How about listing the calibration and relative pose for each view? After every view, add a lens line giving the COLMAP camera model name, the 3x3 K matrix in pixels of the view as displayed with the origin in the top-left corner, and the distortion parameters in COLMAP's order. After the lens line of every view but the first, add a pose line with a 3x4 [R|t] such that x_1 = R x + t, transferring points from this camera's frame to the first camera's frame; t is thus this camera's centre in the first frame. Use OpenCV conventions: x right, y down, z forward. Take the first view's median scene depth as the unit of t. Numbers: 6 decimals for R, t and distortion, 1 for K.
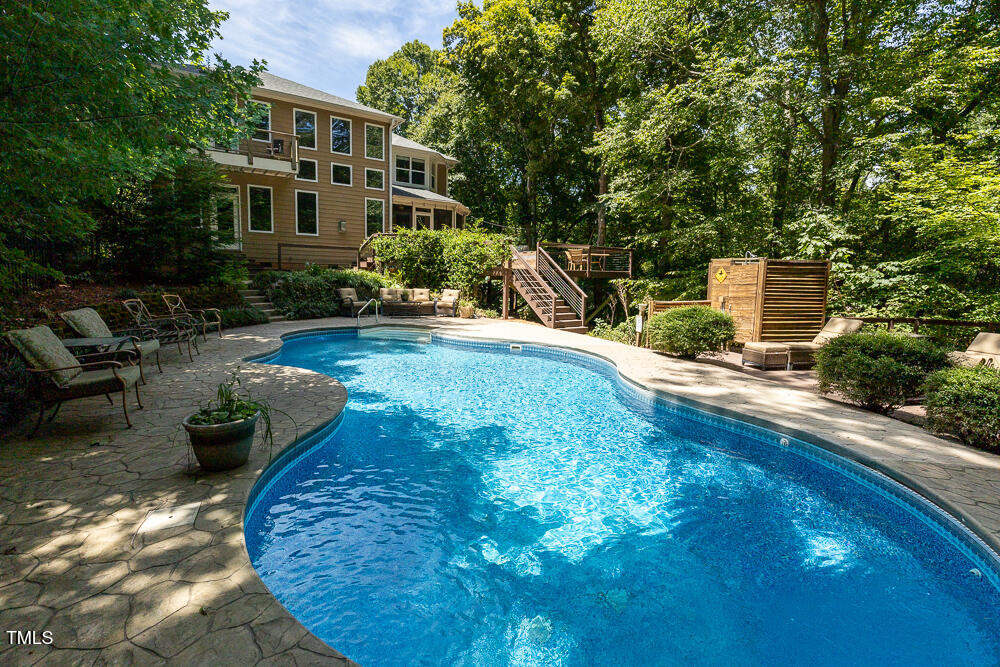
lens RADIAL K [[453.2, 0, 500.8], [0, 453.2, 327.2], [0, 0, 1]] dist [0.001263, 0.000043]
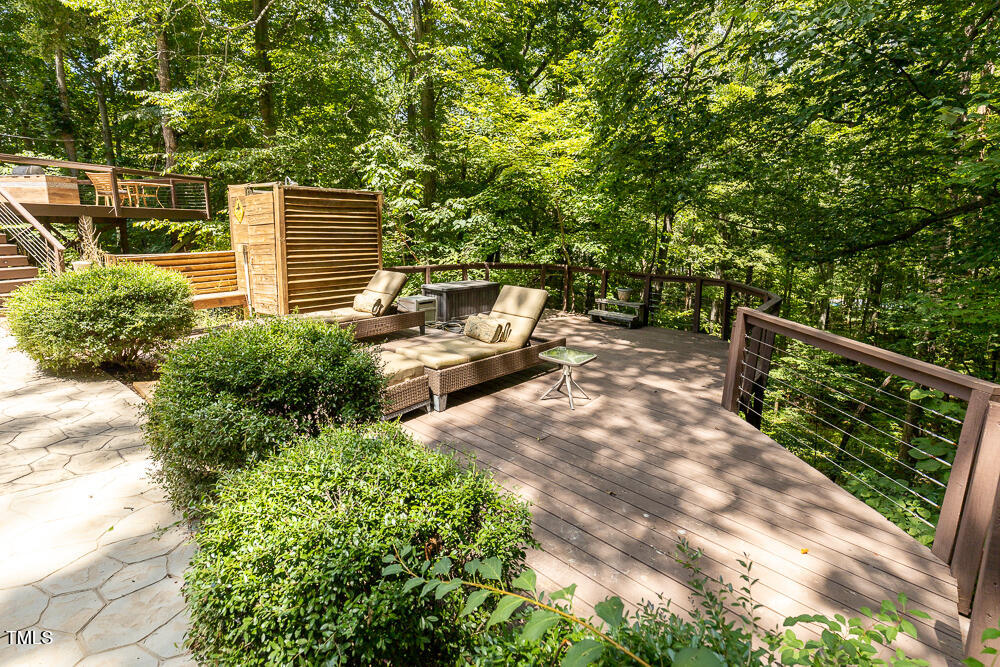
lens RADIAL K [[453.2, 0, 500.8], [0, 453.2, 327.2], [0, 0, 1]] dist [0.001263, 0.000043]
pose [[0.791600, -0.133112, 0.596365, 0.353172], [0.061441, 0.988377, 0.139056, -0.016259], [-0.607943, -0.073435, 0.790577, 0.235504]]
